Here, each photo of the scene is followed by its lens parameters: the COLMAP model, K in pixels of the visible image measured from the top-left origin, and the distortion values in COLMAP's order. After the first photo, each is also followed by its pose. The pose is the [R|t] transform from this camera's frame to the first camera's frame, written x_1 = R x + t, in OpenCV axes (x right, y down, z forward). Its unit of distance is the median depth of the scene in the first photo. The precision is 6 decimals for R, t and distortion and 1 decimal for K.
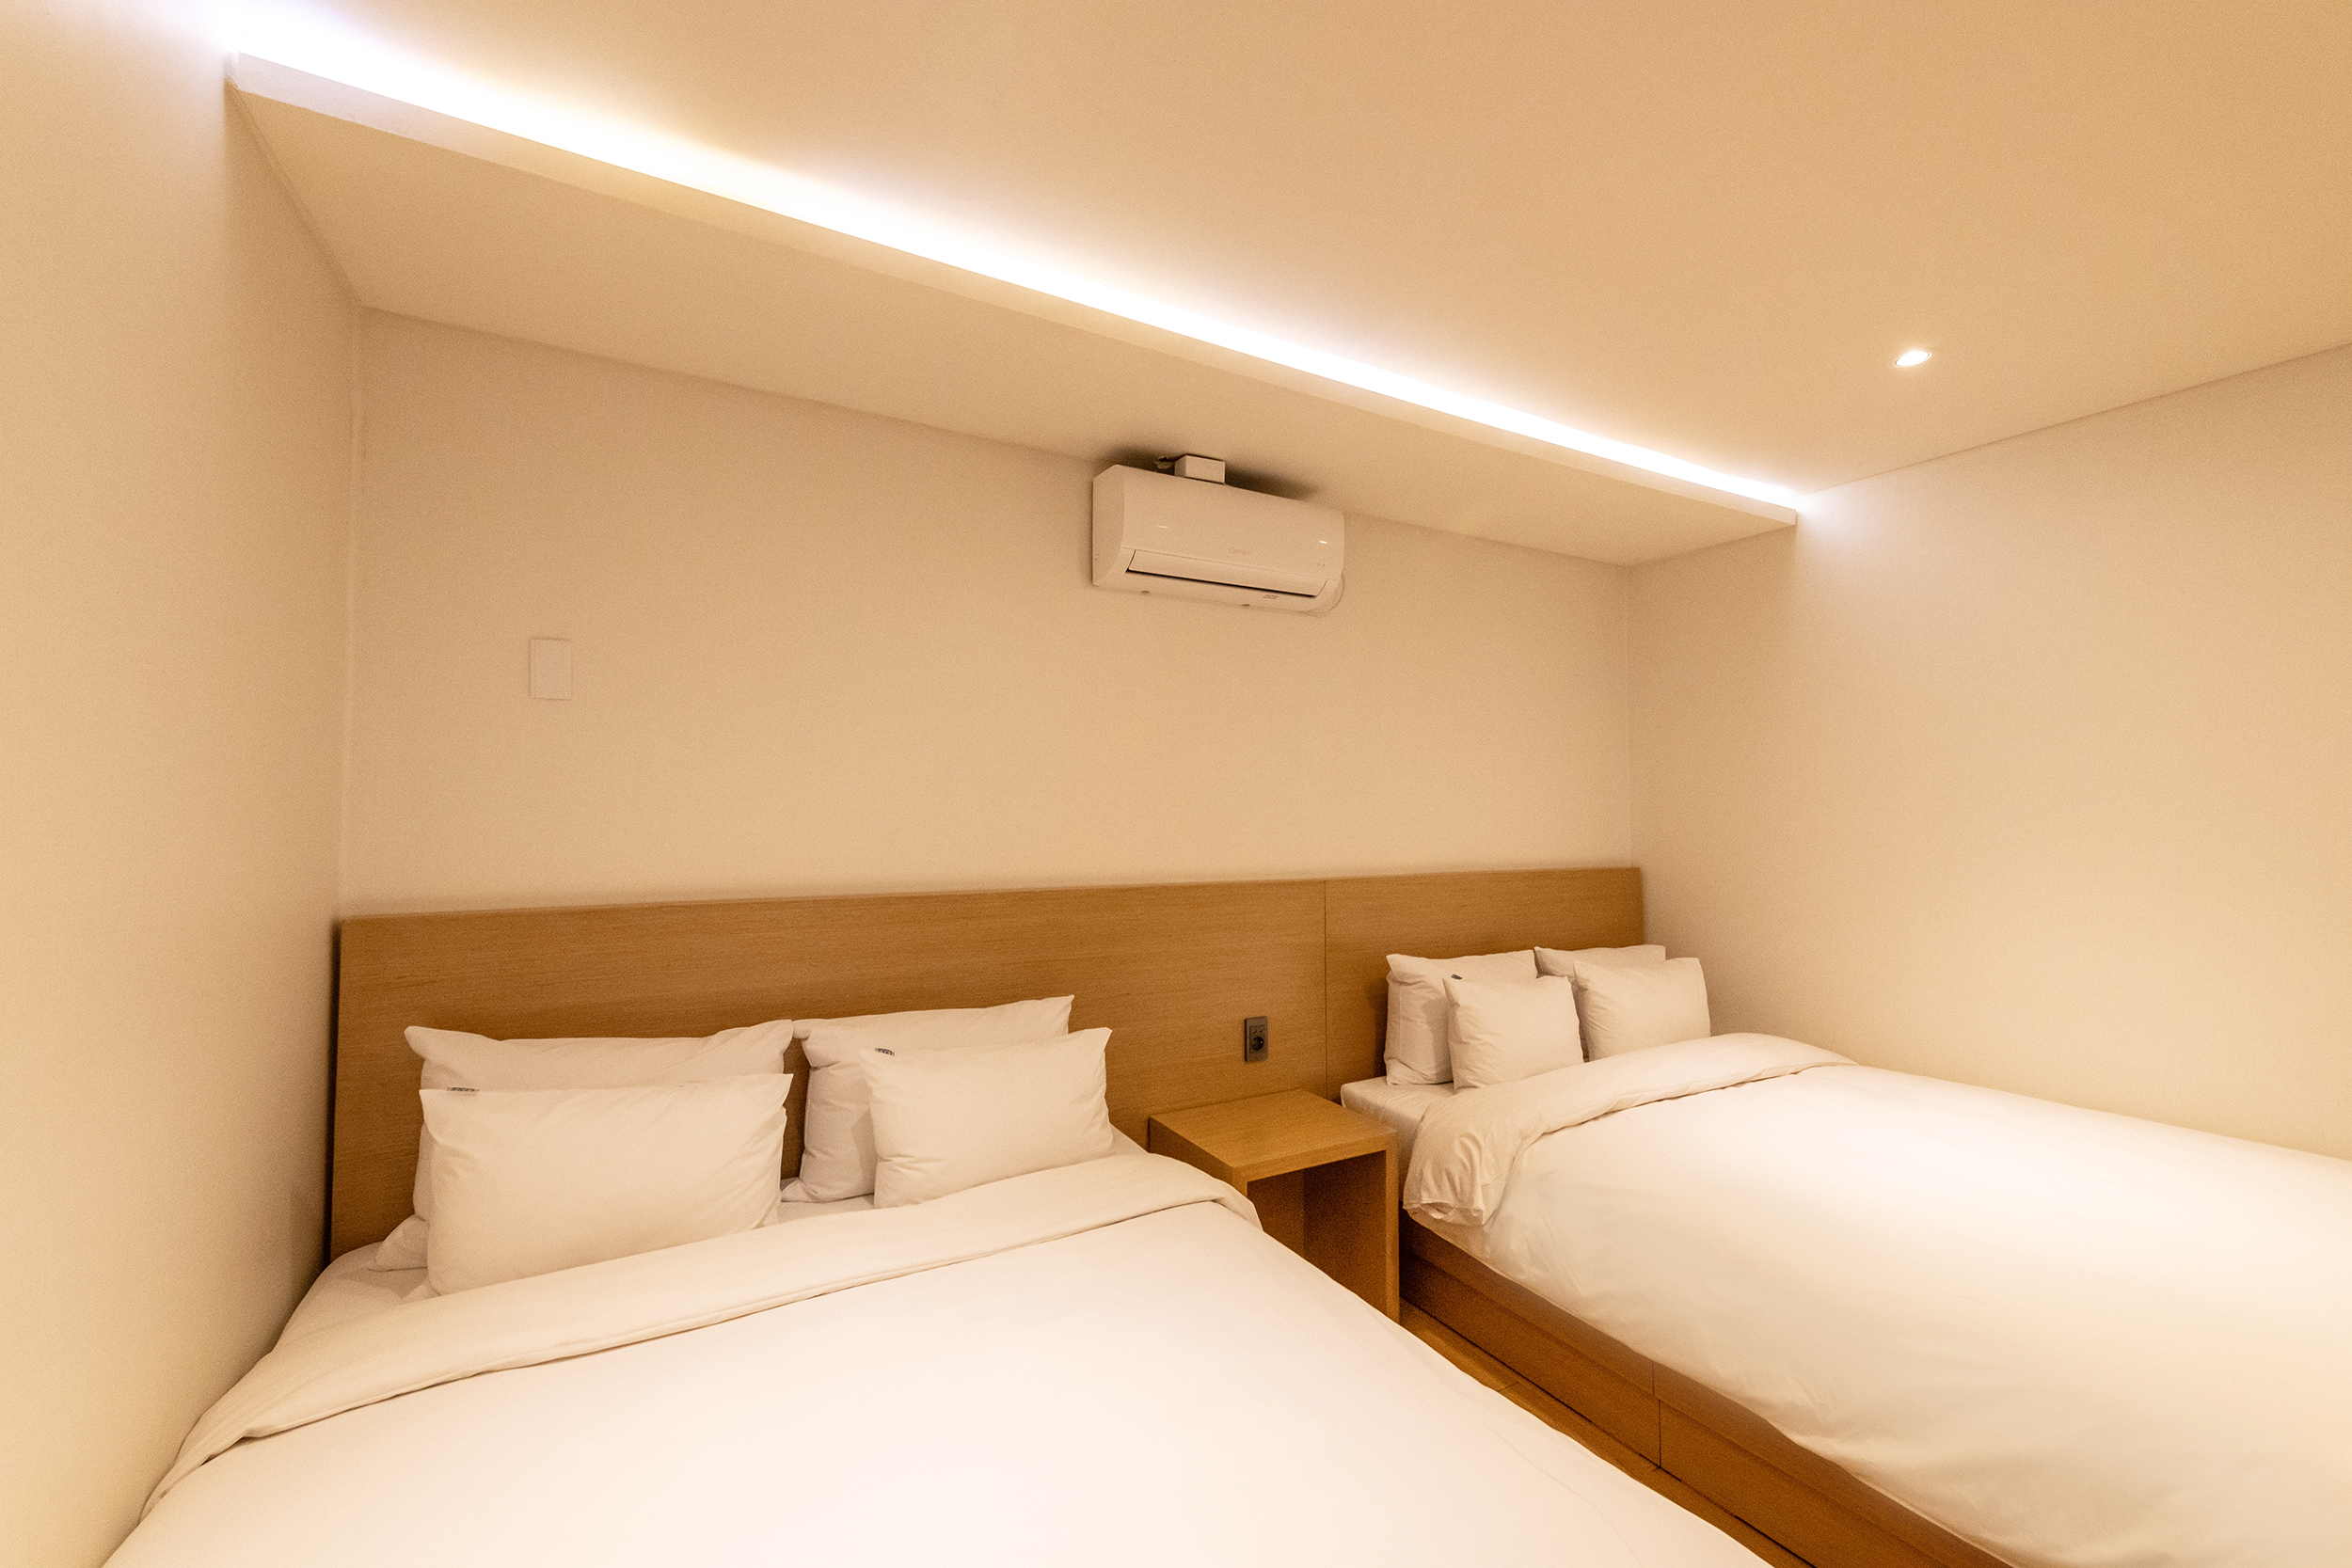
lens RADIAL K [[914.1, 0, 1176.0], [0, 914.1, 784.0], [0, 0, 1]] dist [0.016019, 0.000009]
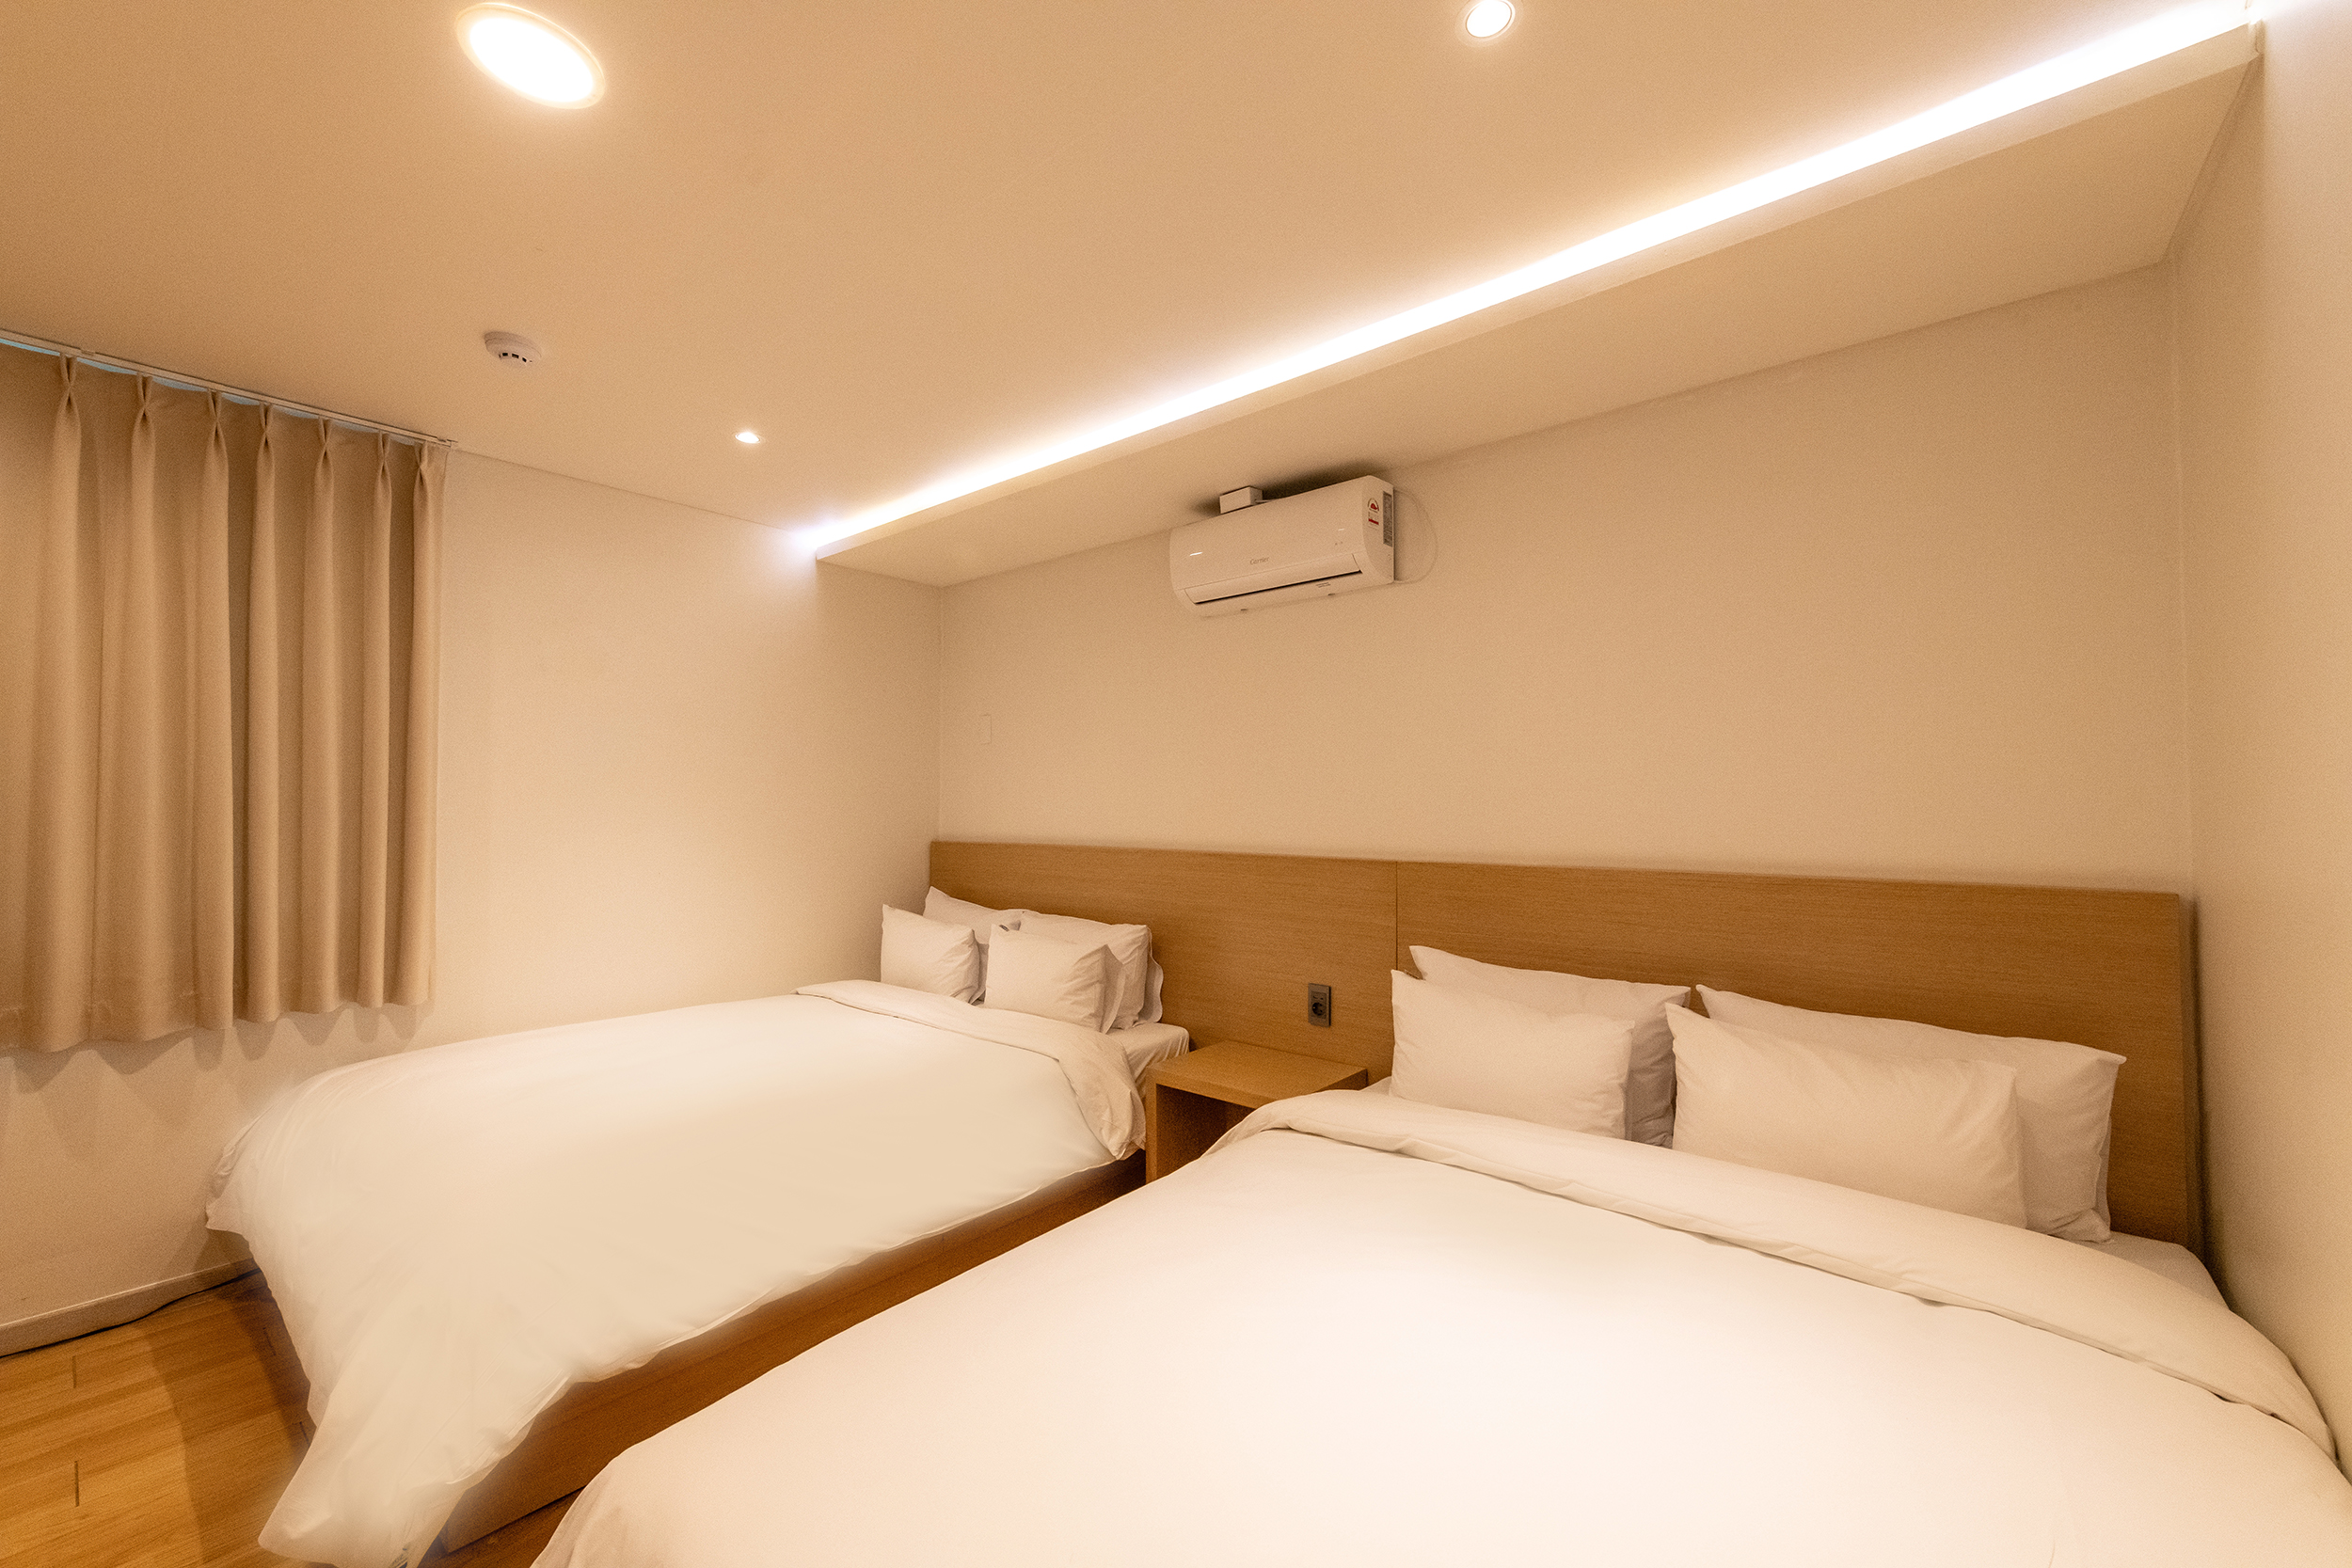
lens RADIAL K [[920.3, 0, 1176.0], [0, 920.3, 784.0], [0, 0, 1]] dist [0.007330, 0.000218]
pose [[0.353063, -0.027329, -0.935200, 1.110375], [0.029578, 0.999400, -0.018038, 0.039607], [0.935132, -0.021293, 0.353660, 0.506993]]
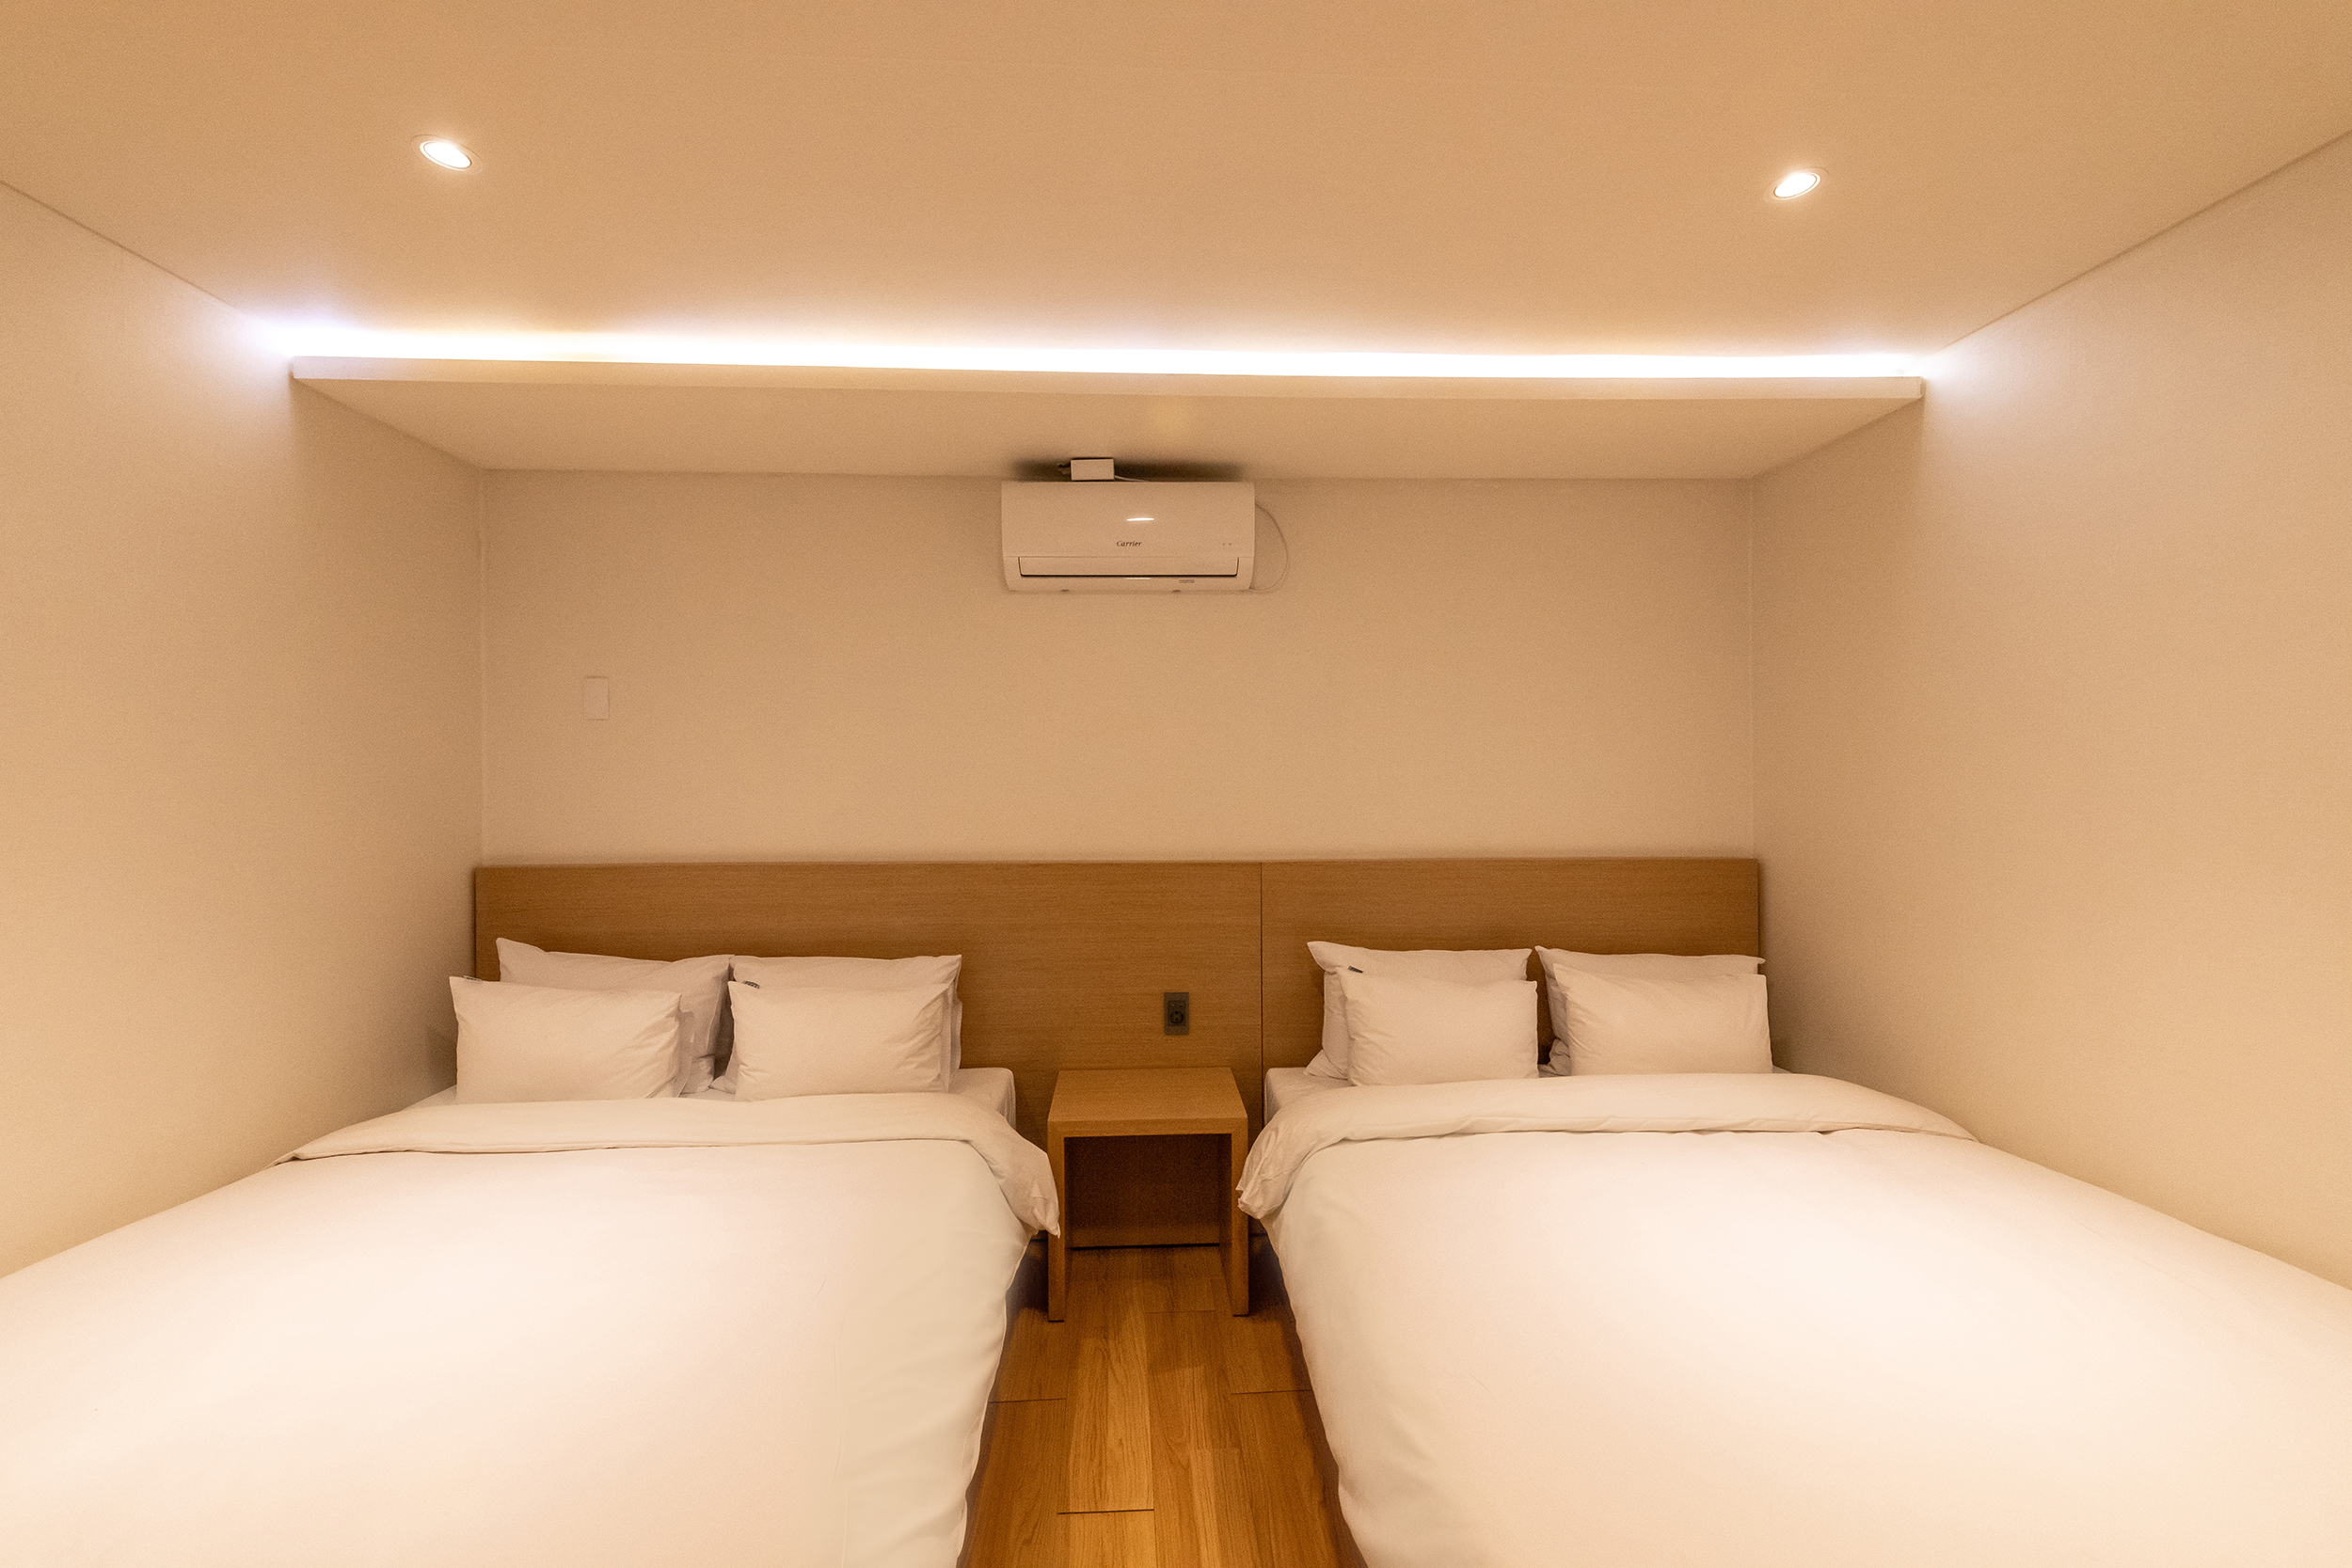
lens RADIAL K [[914.1, 0, 1176.0], [0, 914.1, 784.0], [0, 0, 1]] dist [0.016019, 0.000009]
pose [[0.895673, -0.006065, -0.444672, 0.589296], [0.020484, 0.999408, 0.027629, -0.009670], [0.444241, -0.033855, 0.895267, 0.087766]]
